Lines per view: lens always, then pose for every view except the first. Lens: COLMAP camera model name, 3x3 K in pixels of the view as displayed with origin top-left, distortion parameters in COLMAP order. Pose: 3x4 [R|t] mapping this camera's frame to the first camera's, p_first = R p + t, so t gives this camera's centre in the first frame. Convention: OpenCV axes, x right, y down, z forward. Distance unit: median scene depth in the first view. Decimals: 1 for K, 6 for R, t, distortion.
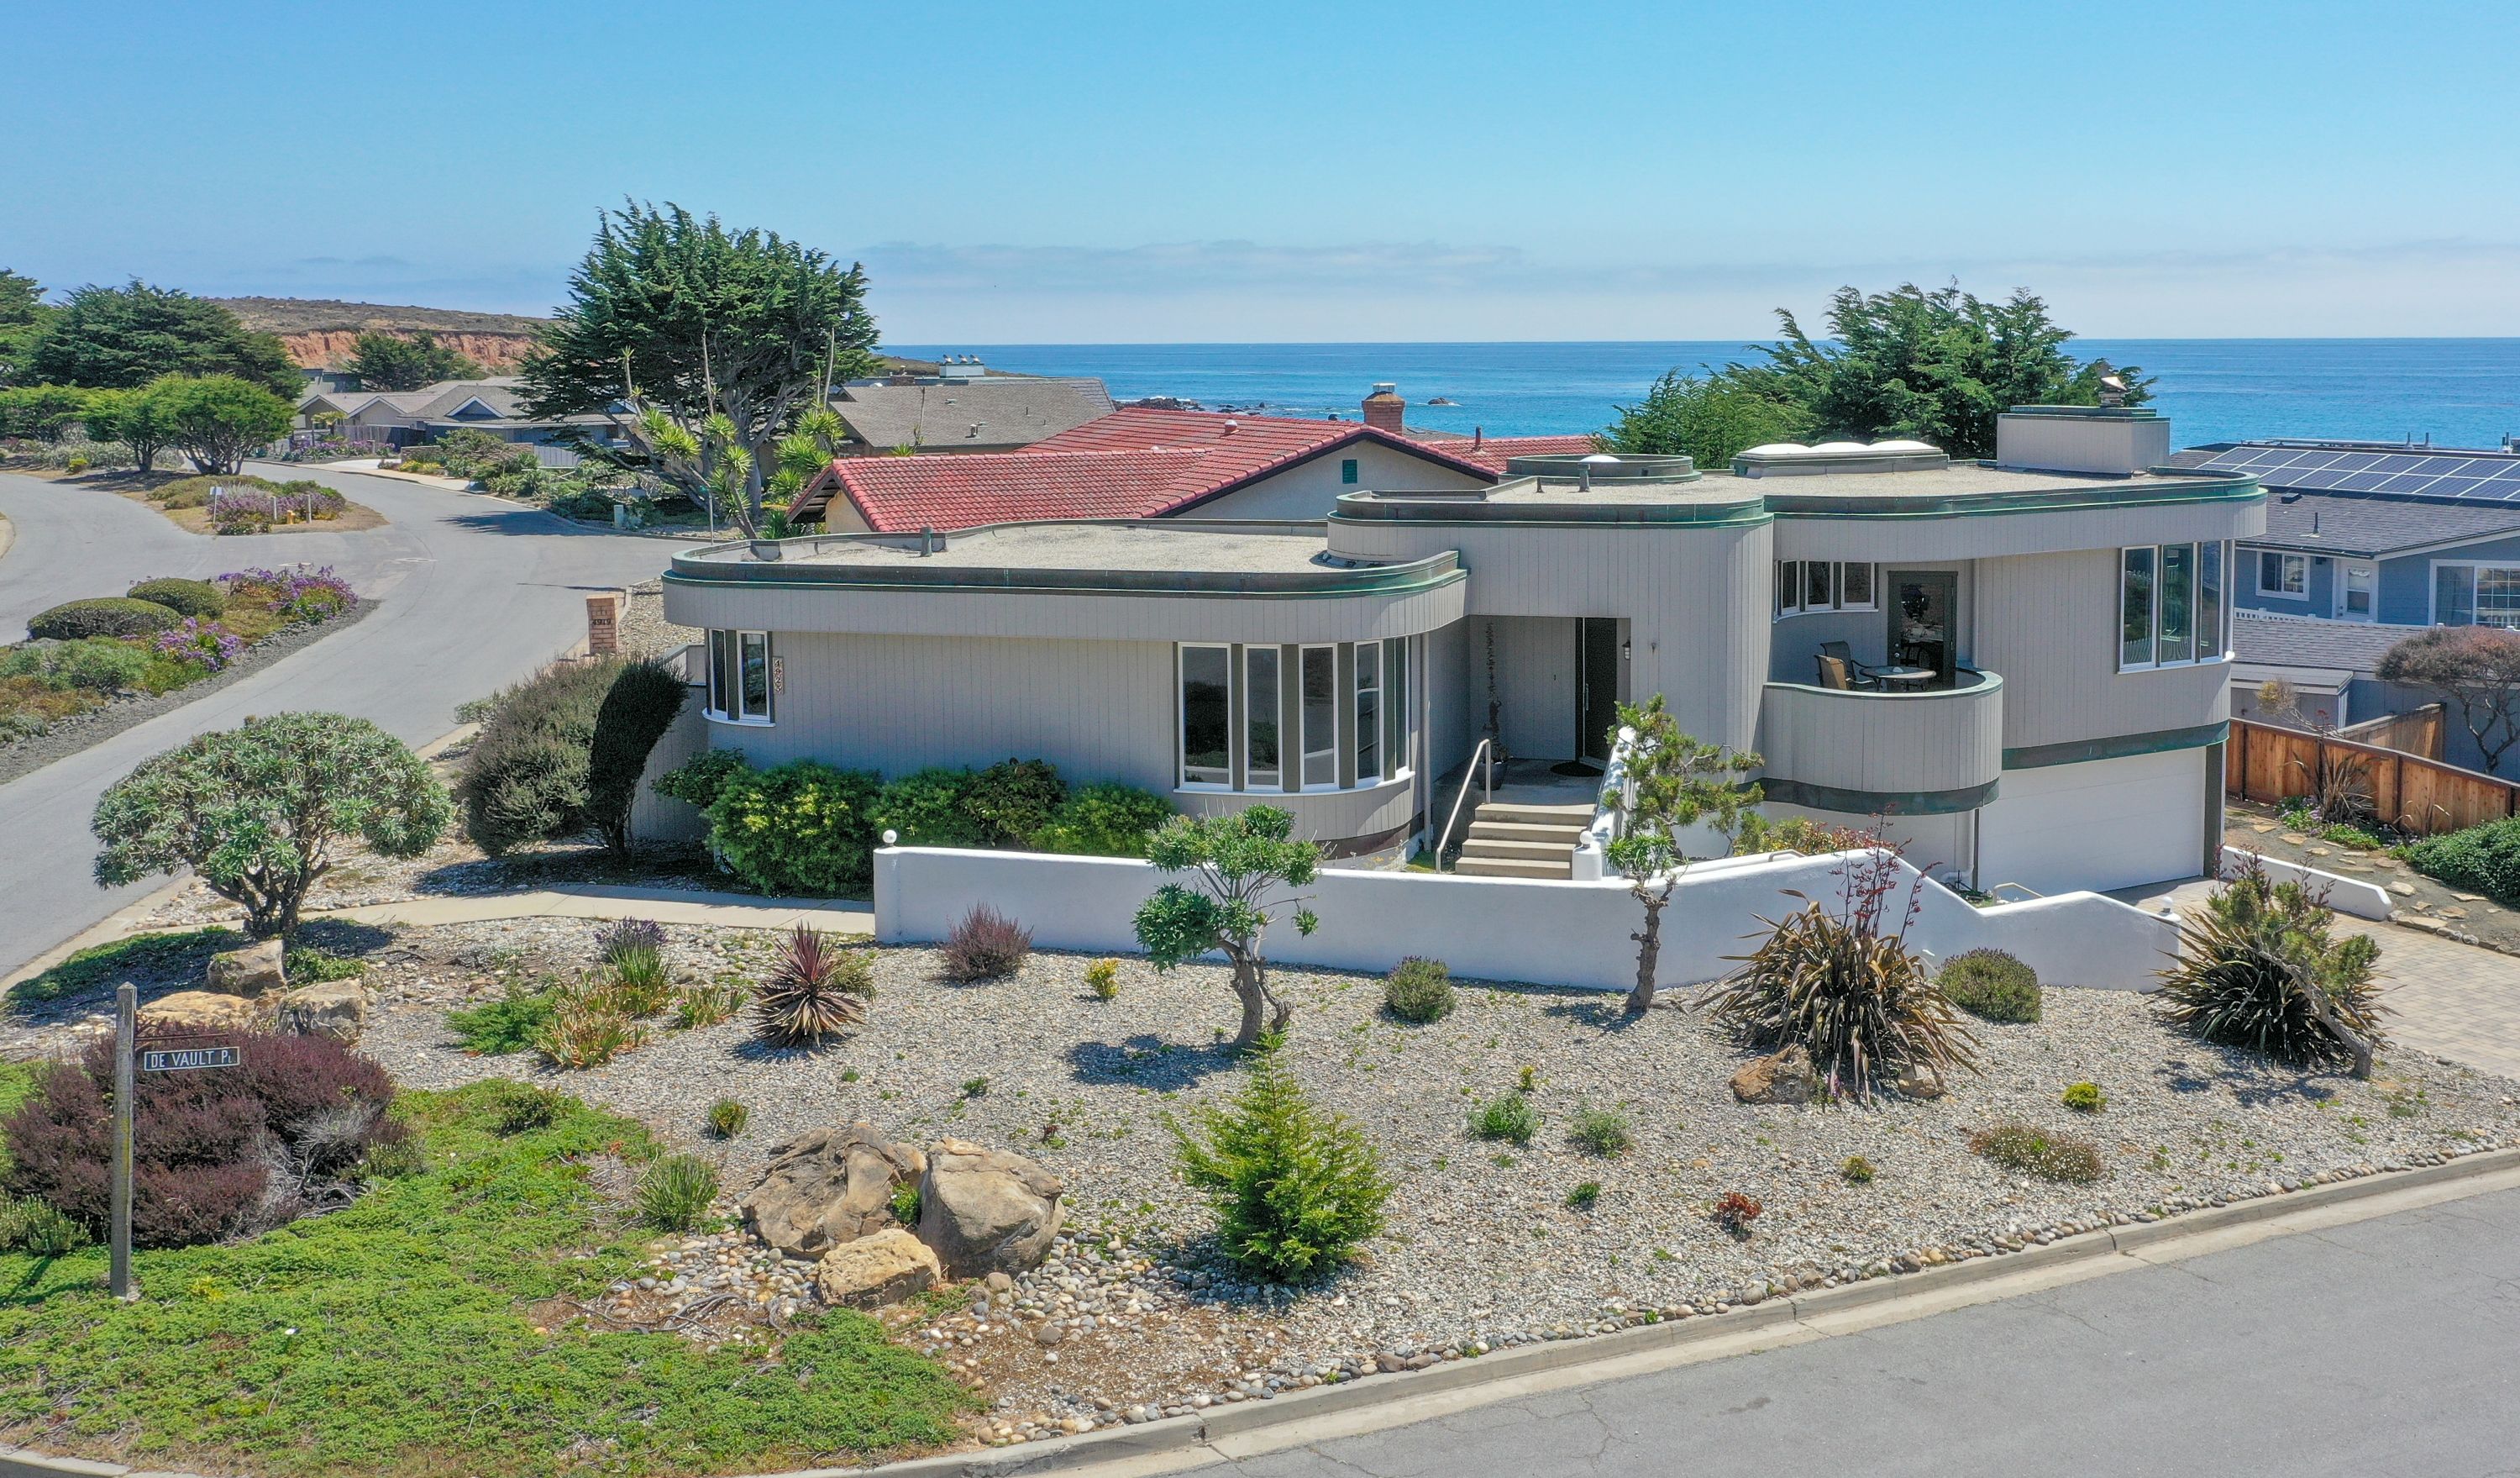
lens RADIAL K [[2288.2, 0, 1486.1], [0, 2288.2, 678.3], [0, 0, 1]] dist [0.011547, -0.004602]
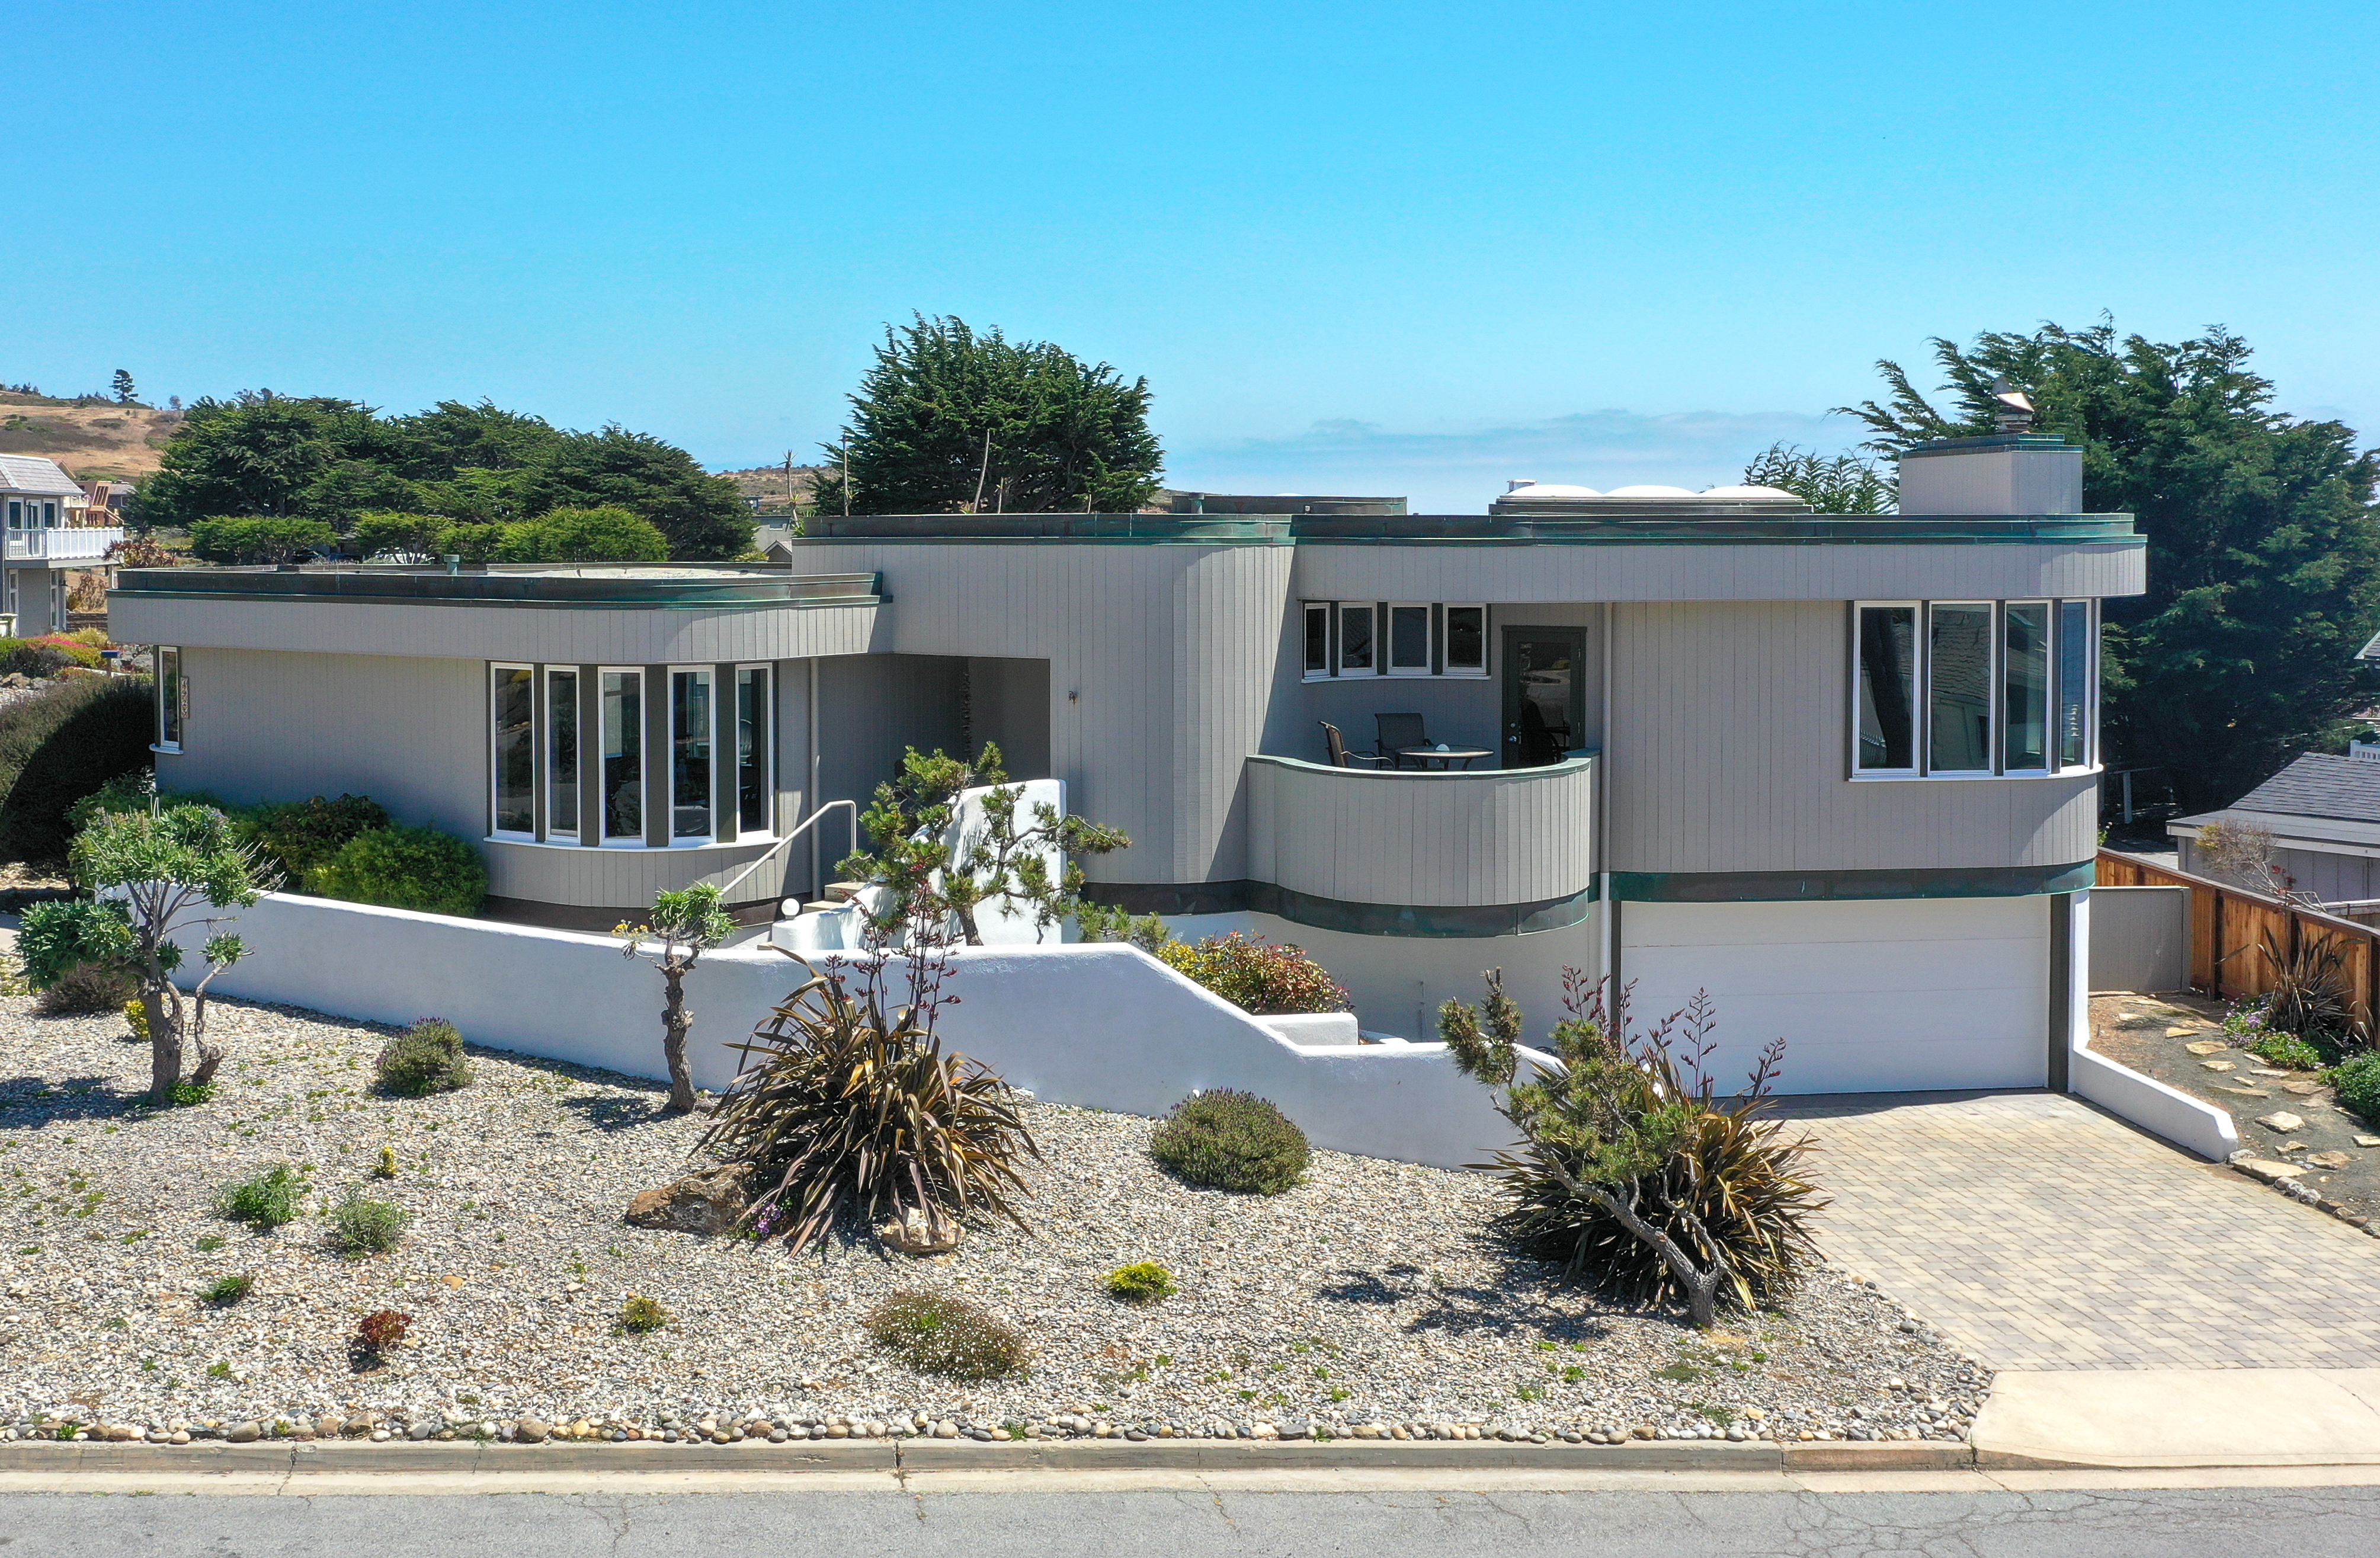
lens RADIAL K [[2583.1, 0, 1190.0], [0, 2583.1, 779.0], [0, 0, 1]] dist [0.008693, 0.003553]
pose [[0.925375, 0.041944, -0.376725, 0.392071], [-0.059483, 0.997614, -0.035041, 0.038095], [0.374356, 0.054835, 0.925662, 0.179221]]
